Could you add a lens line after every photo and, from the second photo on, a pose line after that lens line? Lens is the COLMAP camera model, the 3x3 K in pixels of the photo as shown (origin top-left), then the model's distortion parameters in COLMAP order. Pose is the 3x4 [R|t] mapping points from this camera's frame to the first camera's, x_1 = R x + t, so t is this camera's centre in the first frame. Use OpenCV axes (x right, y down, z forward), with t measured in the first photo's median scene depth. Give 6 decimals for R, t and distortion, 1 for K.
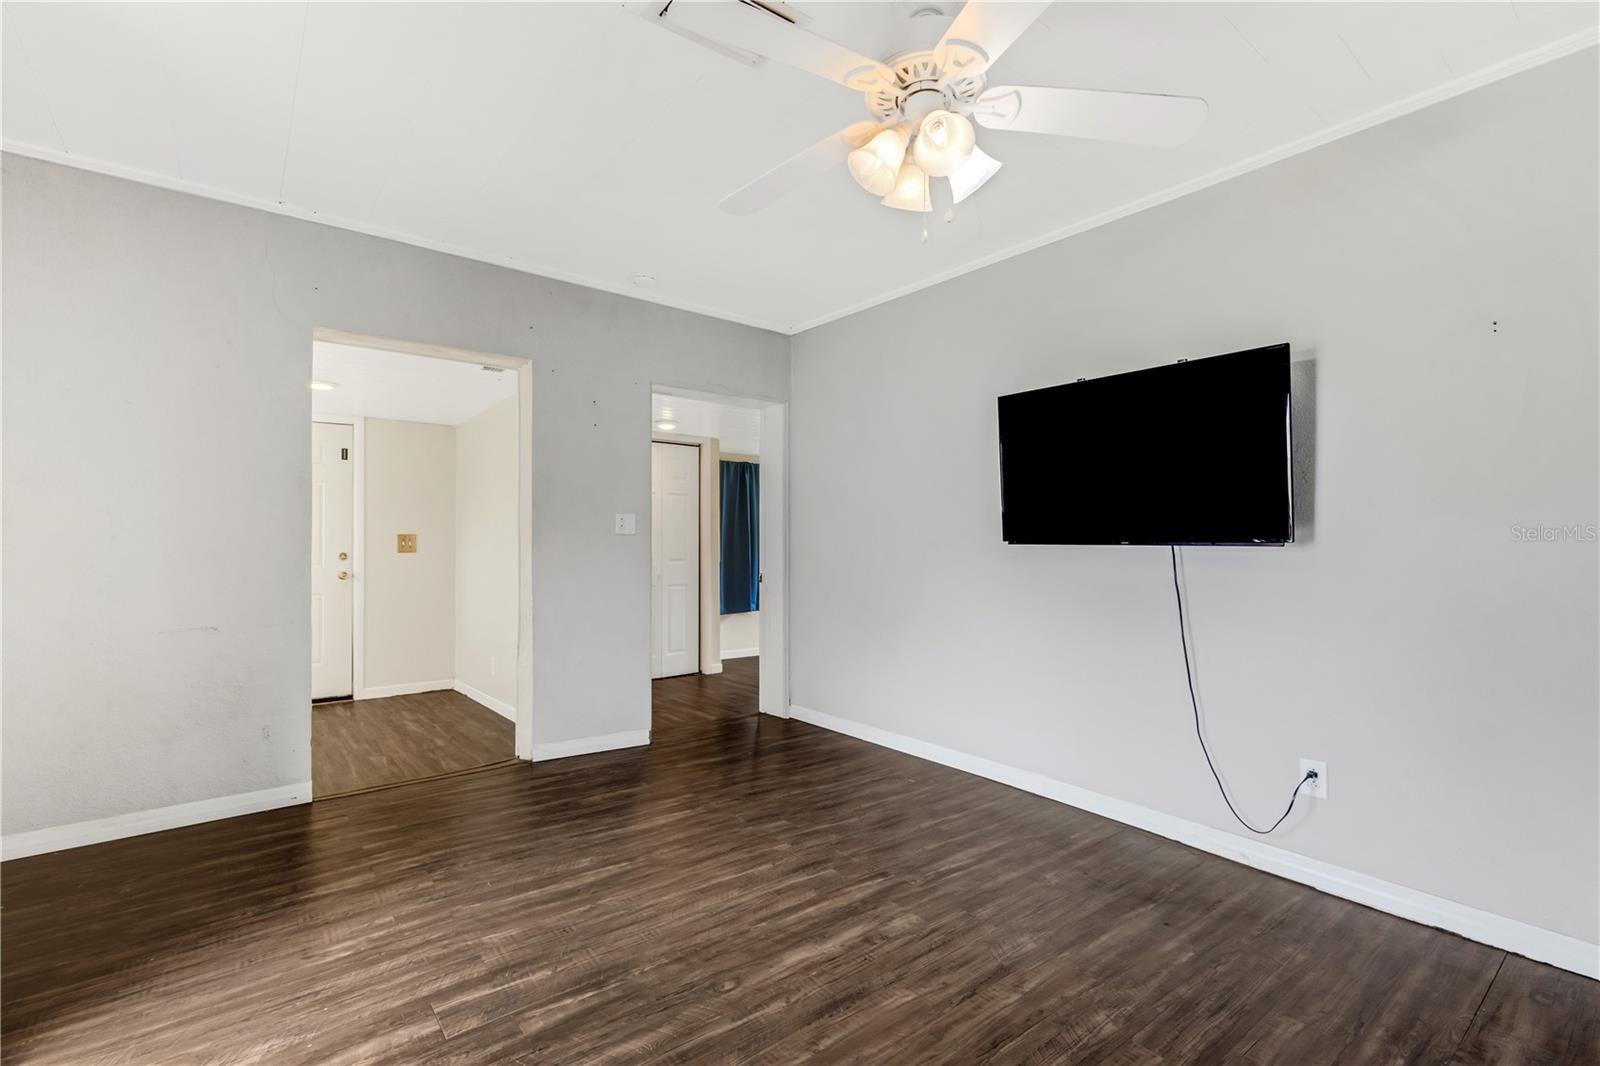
lens RADIAL K [[724.7, 0, 799.0], [0, 724.7, 539.1], [0, 0, 1]] dist [0.007821, 0.000128]
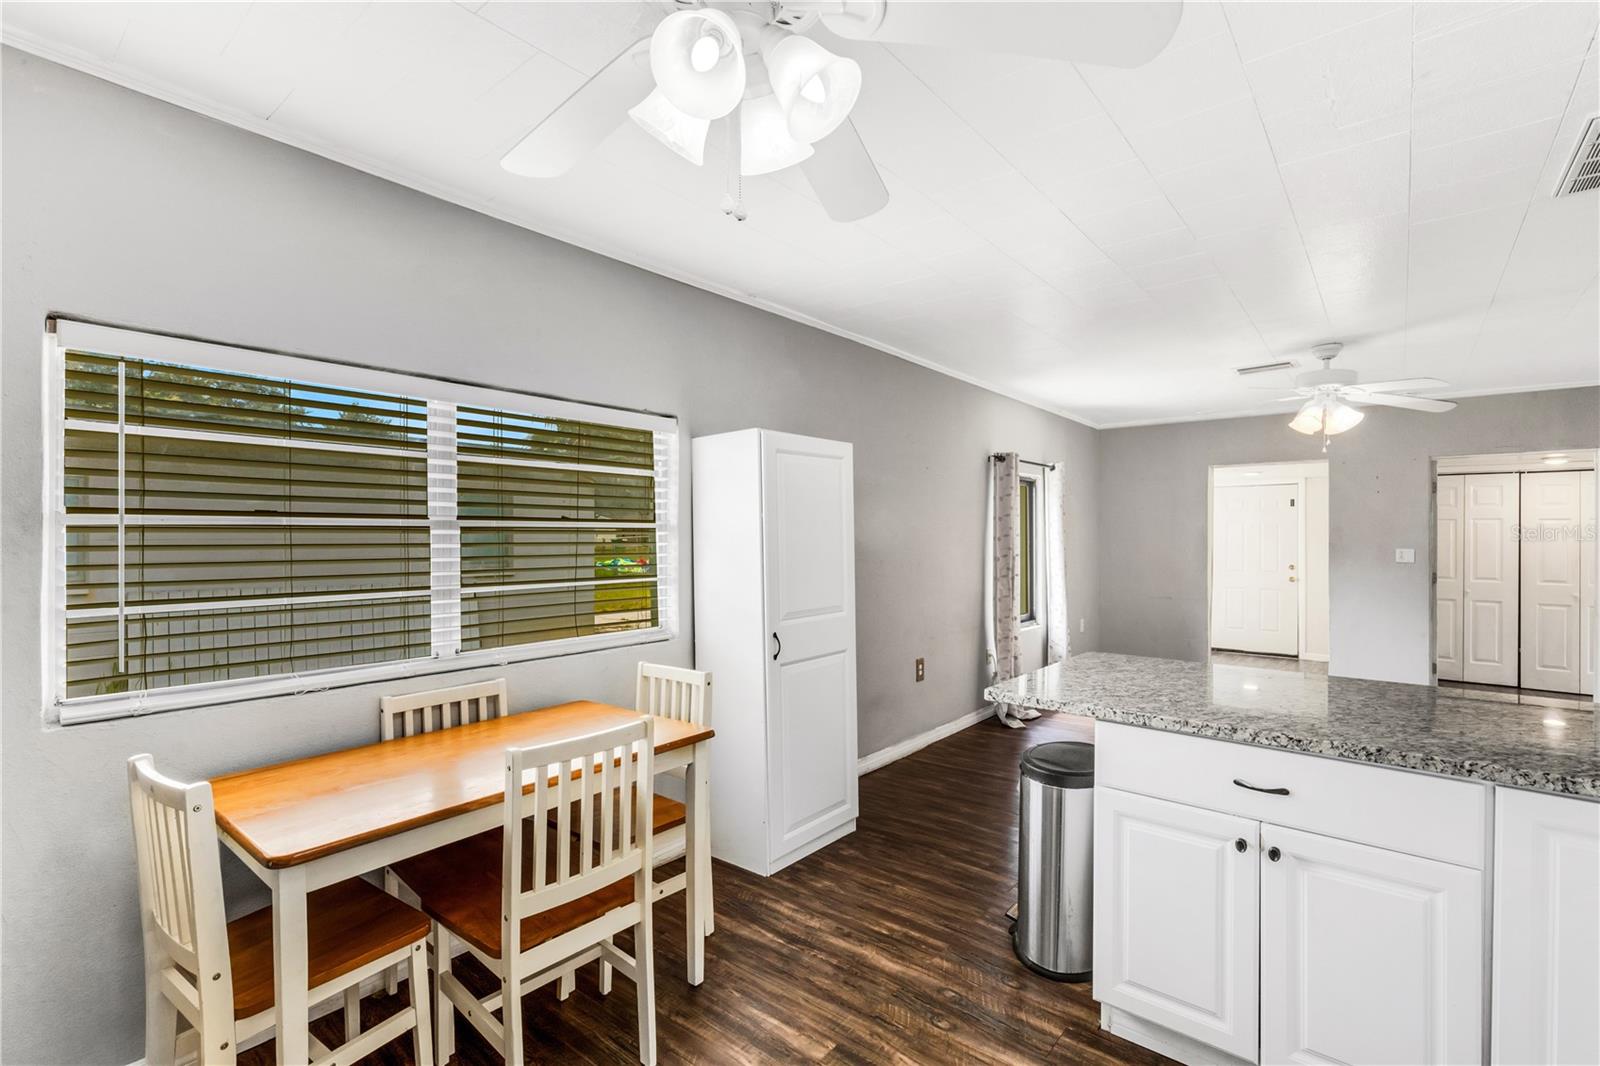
lens RADIAL K [[718.0, 0, 802.4], [0, 718.0, 535.7], [0, 0, 1]] dist [0.007264, -0.000446]
pose [[0.213300, -0.000951, -0.976986, 1.516545], [0.001212, 0.999999, -0.000709, -0.100330], [0.976986, -0.001033, 0.213301, -0.844360]]
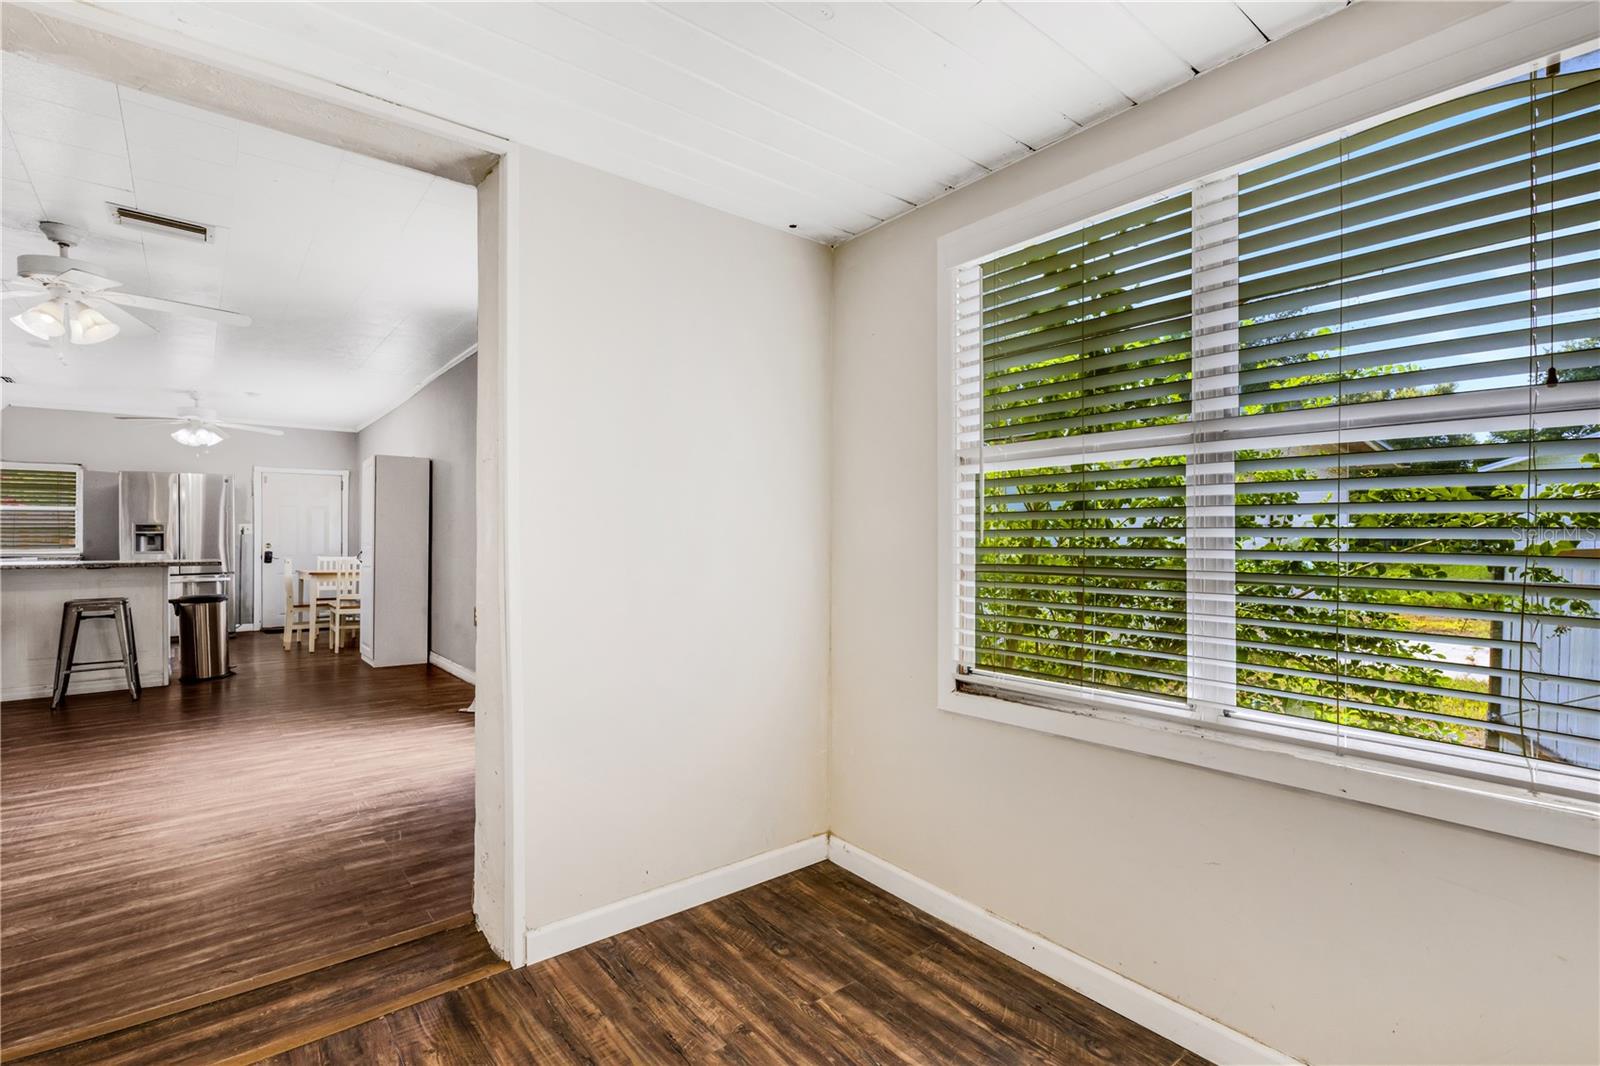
lens RADIAL K [[743.2, 0, 800.0], [0, 743.2, 533.0], [0, 0, 1]] dist [0.005096, 0.000164]
pose [[-0.999850, 0.001237, -0.017279, -1.188396], [0.001538, 0.999847, -0.017445, 0.041663], [0.017255, -0.017469, -0.999699, 2.097590]]
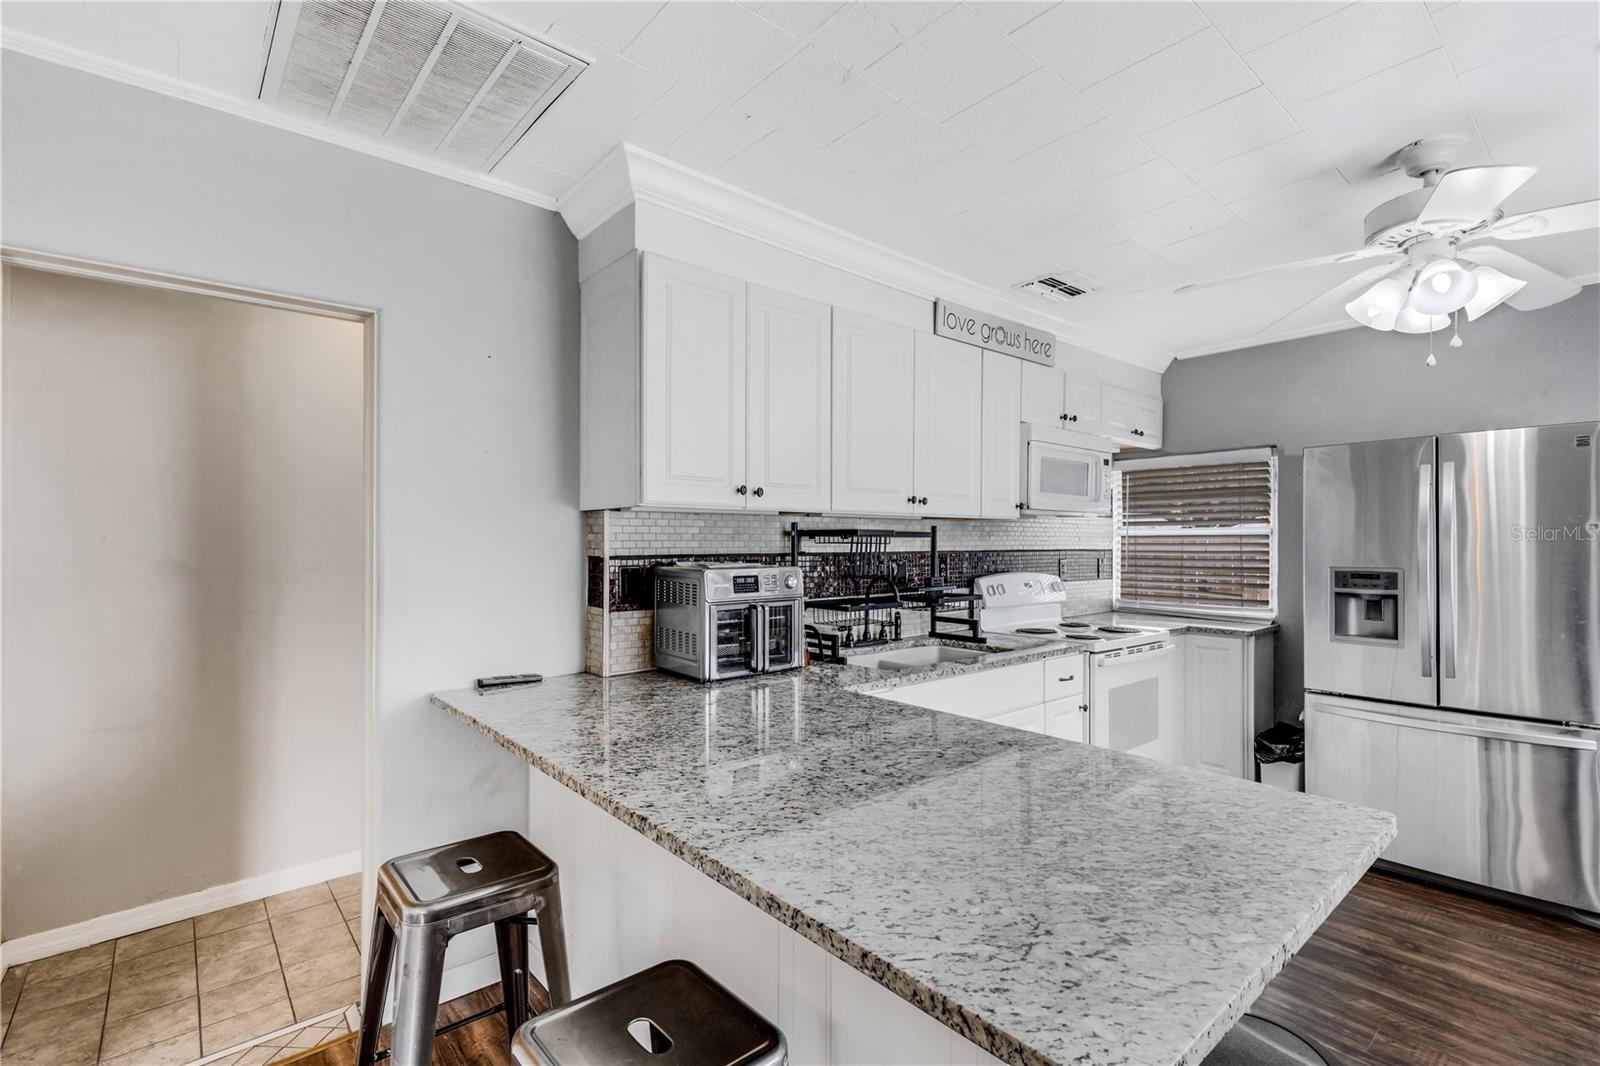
lens RADIAL K [[727.5, 0, 808.6], [0, 727.5, 535.5], [0, 0, 1]] dist [-0.001819, -0.000085]
pose [[-0.047352, 0.003877, 0.998871, 0.280819], [-0.005449, 0.999977, -0.004139, -0.100544], [-0.998863, -0.005639, -0.047330, -0.049006]]
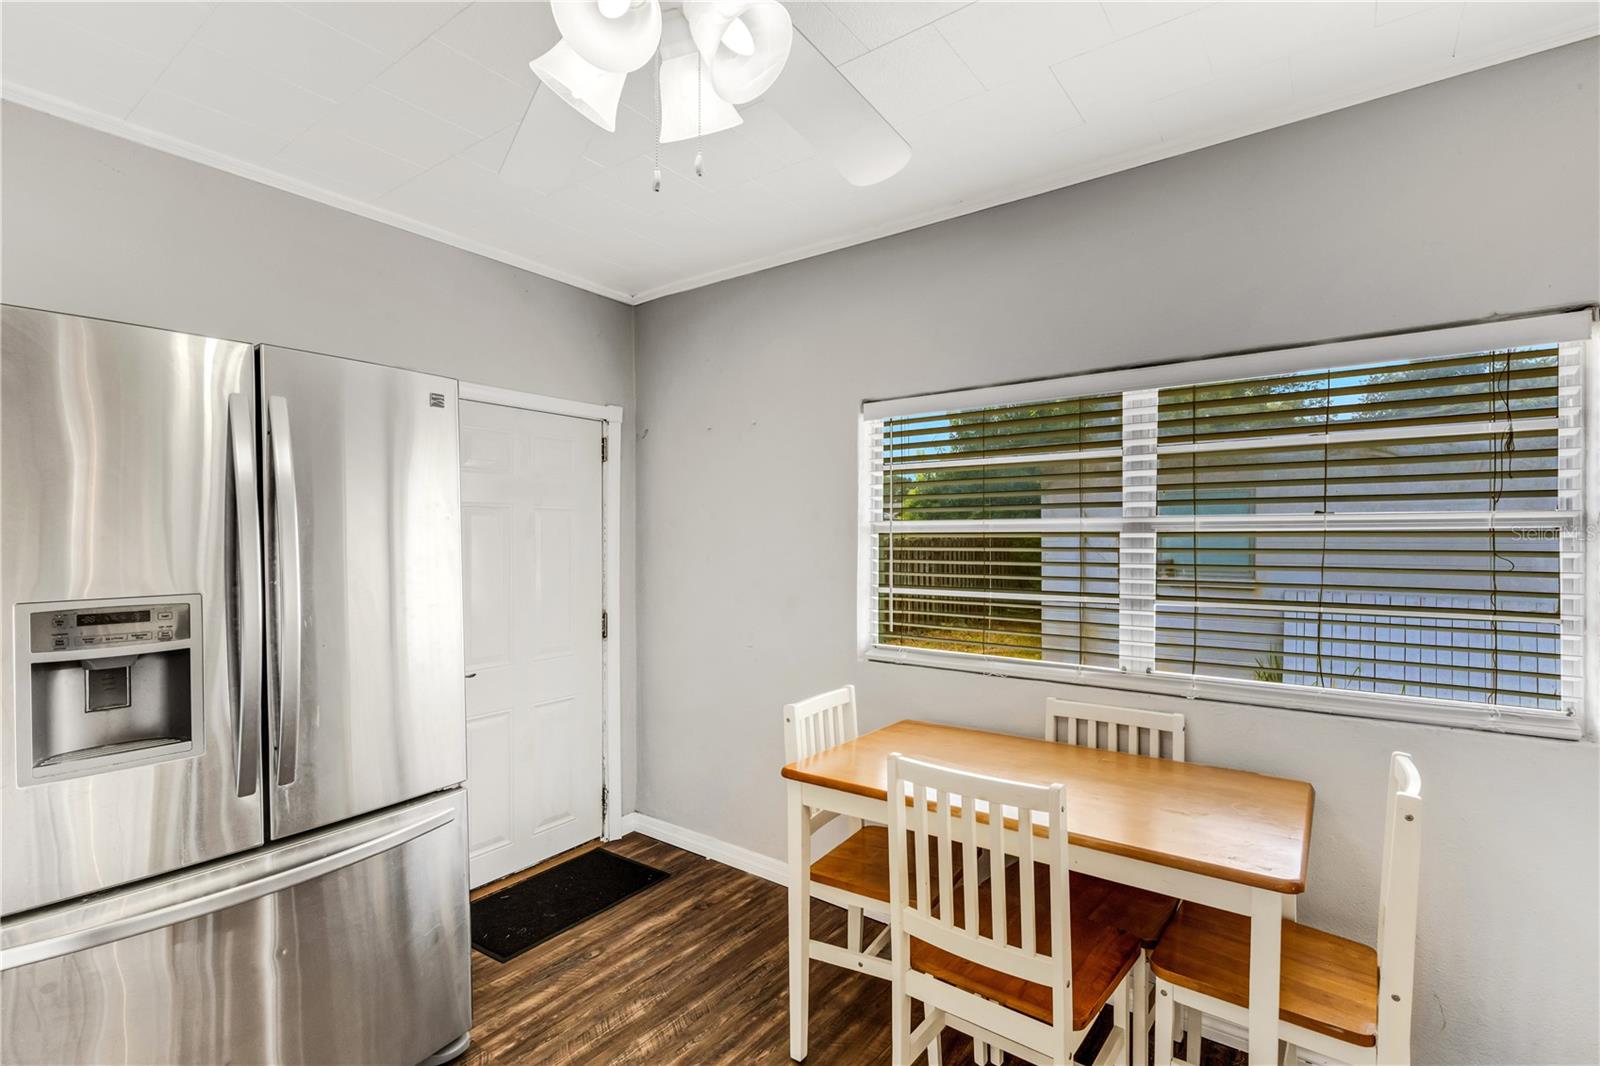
lens RADIAL K [[749.1, 0, 795.4], [0, 749.1, 508.3], [0, 0, 1]] dist [0.036426, -0.000033]
pose [[-0.964131, -0.011226, -0.265191, 1.108033], [0.000431, 0.999038, -0.043857, -0.099284], [0.265428, -0.042398, -0.963198, -0.331042]]
